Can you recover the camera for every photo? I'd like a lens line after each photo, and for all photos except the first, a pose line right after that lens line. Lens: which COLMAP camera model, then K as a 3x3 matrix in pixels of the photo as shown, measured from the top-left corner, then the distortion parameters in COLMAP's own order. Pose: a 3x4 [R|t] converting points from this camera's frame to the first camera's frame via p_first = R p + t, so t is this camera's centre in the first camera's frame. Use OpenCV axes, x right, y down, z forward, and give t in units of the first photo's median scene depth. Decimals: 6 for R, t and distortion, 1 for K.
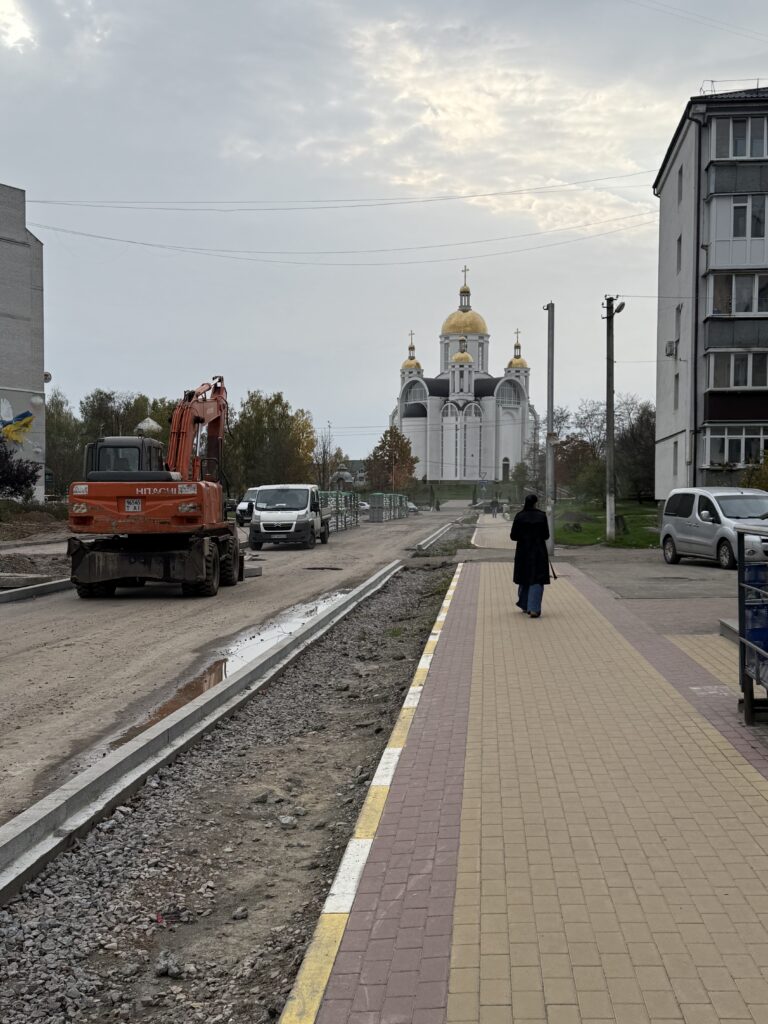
lens RADIAL K [[1190.9, 0, 384.0], [0, 1190.9, 512.0], [0, 0, 1]] dist [0.245018, -0.538419]
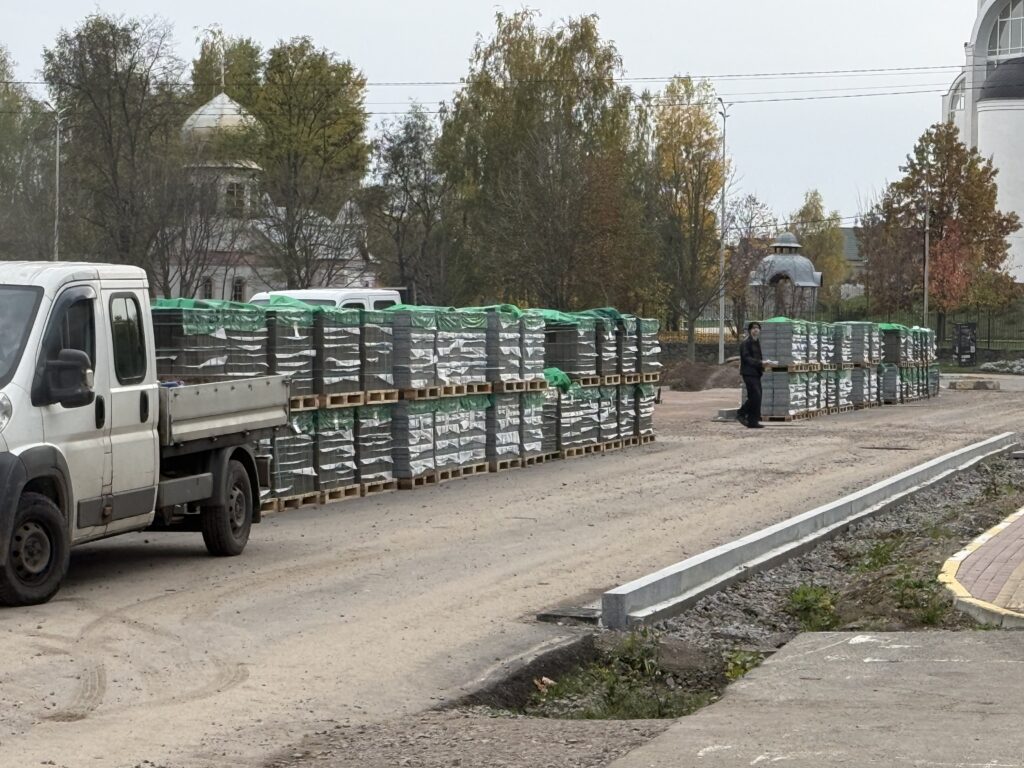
lens RADIAL K [[3100.4, 0, 512.0], [0, 3100.4, 384.0], [0, 0, 1]] dist [0.071520, 1.498889]
pose [[0.989074, 0.015720, -0.146580, 0.021082], [-0.014914, 0.999867, 0.006597, -0.001996], [0.146665, -0.004339, 0.989177, 0.131857]]
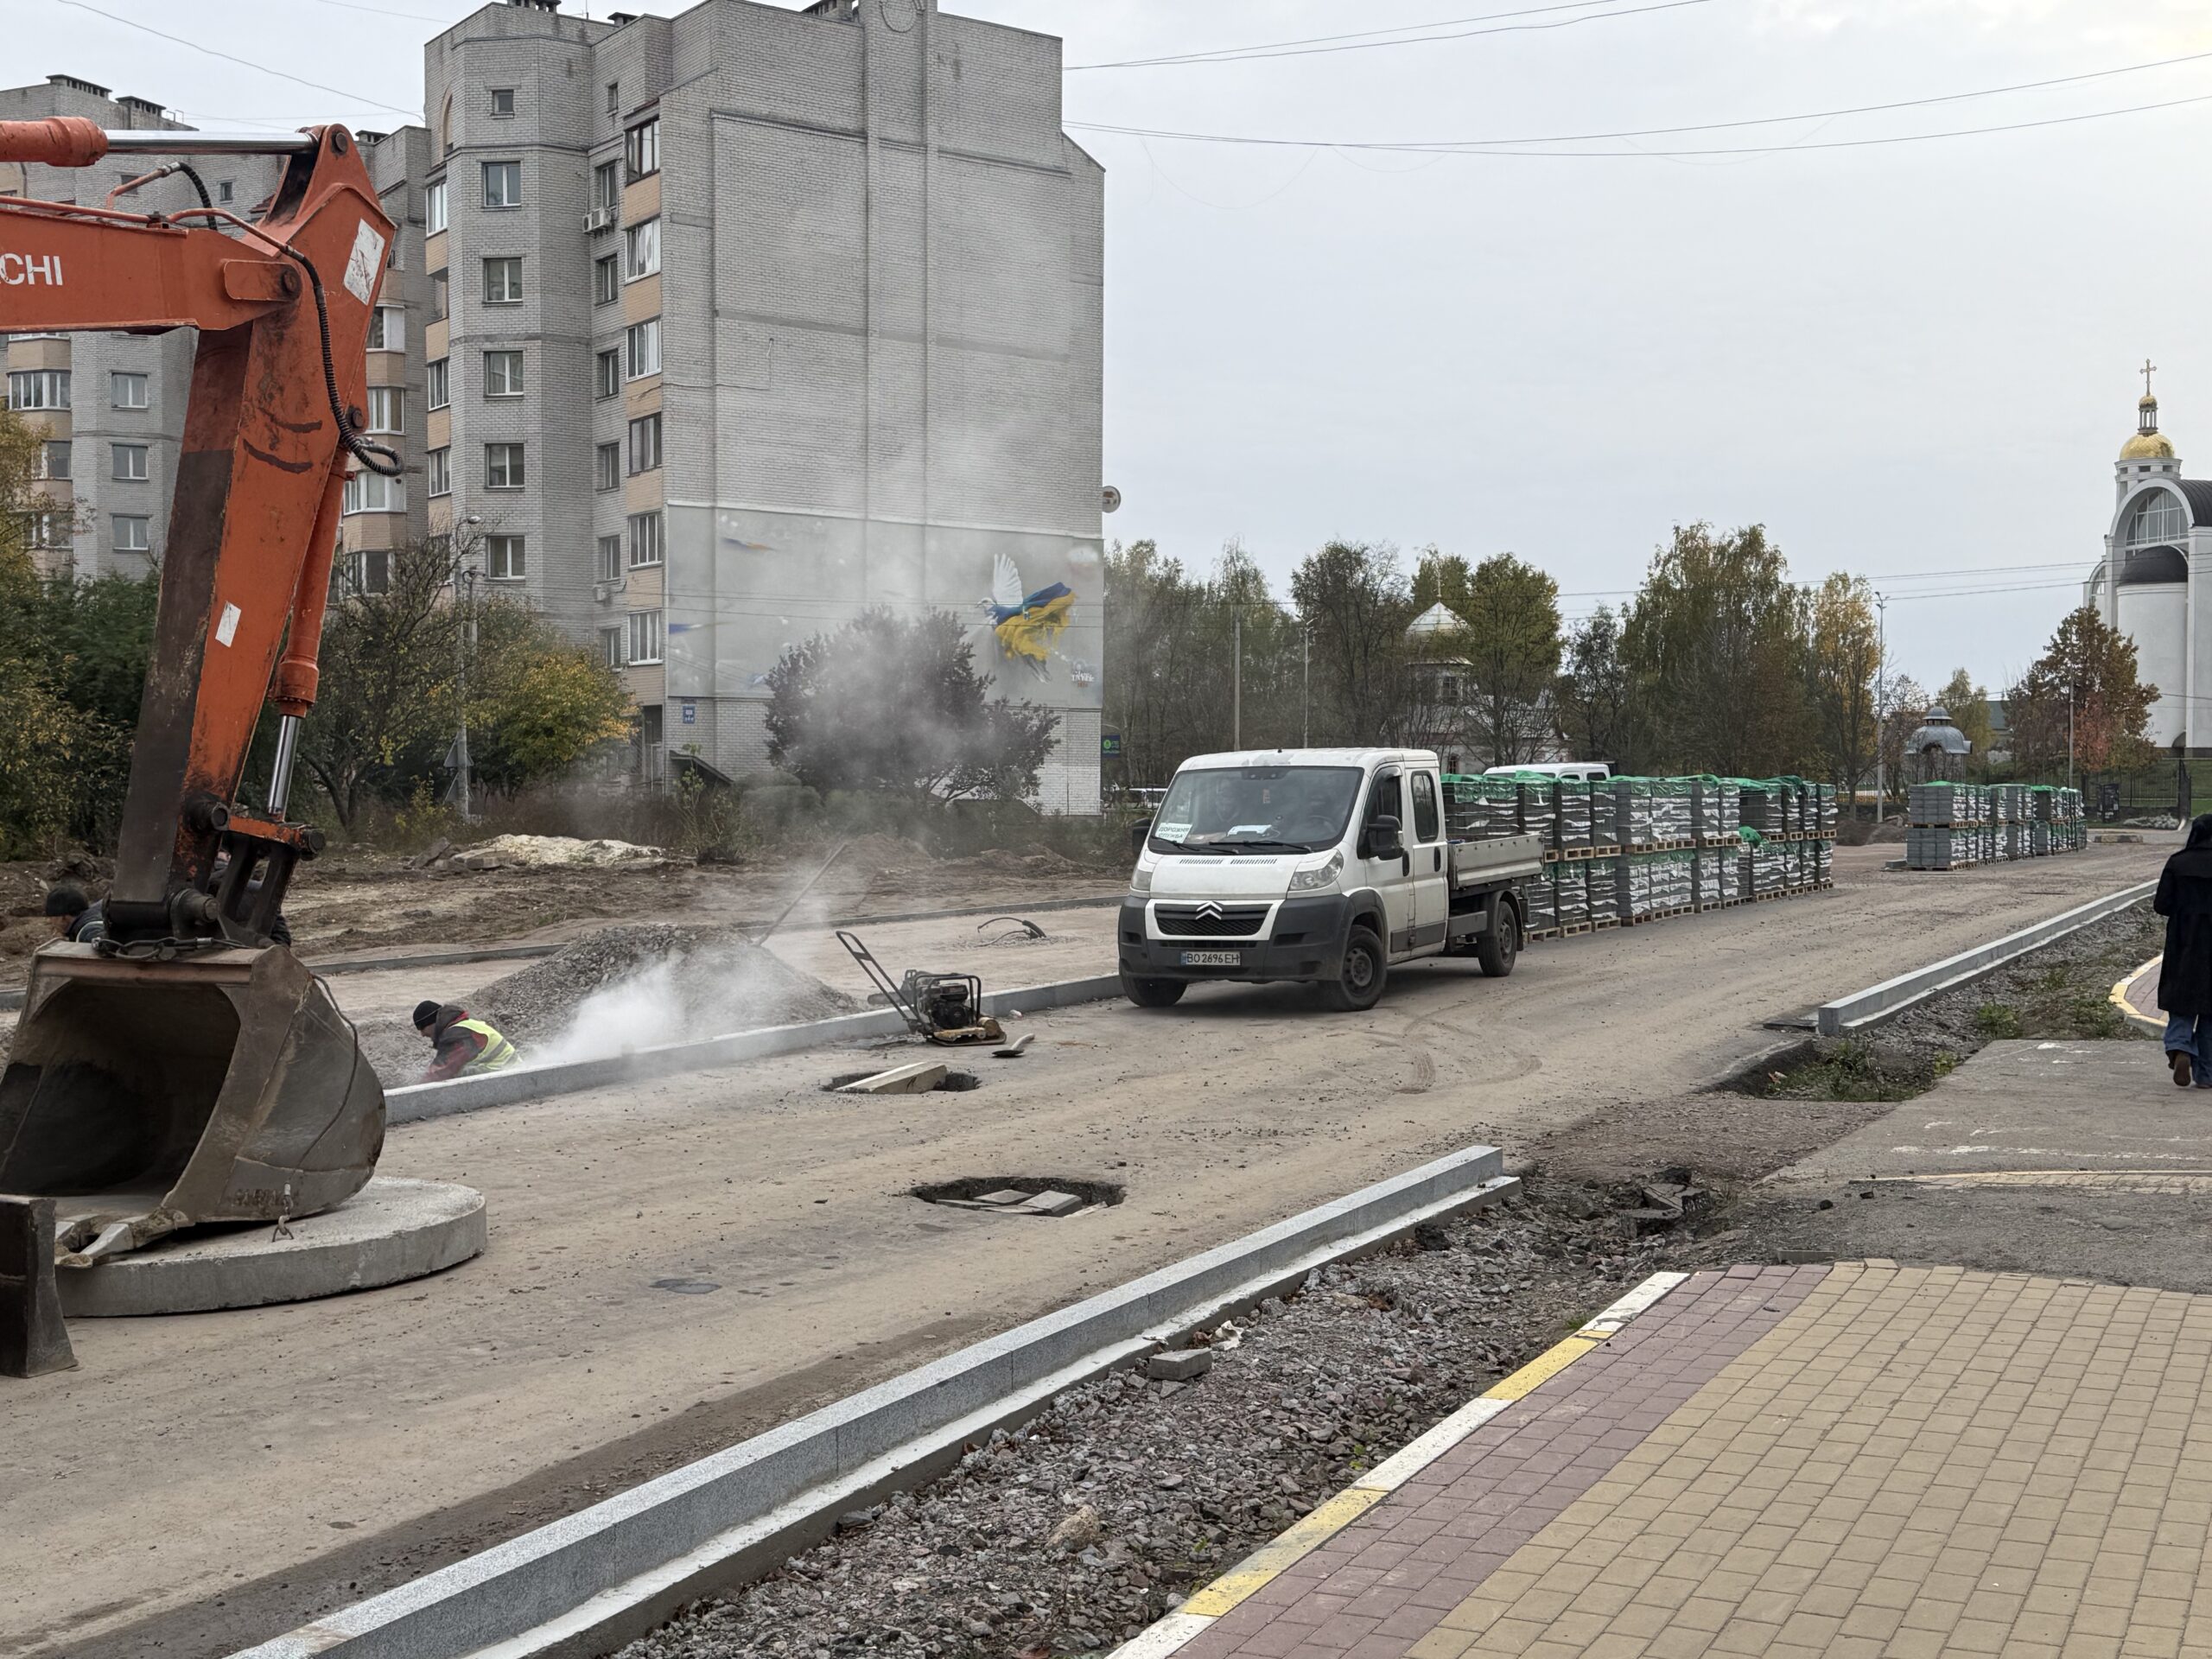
lens RADIAL K [[2572.6, 0, 1106.0], [0, 2572.6, 829.5], [0, 0, 1]] dist [0.245018, -0.538419]
pose [[0.934240, 0.006335, -0.356589, 0.019783], [-0.005474, 0.999979, 0.003423, -0.001944], [0.356603, -0.001246, 0.934255, 0.121244]]
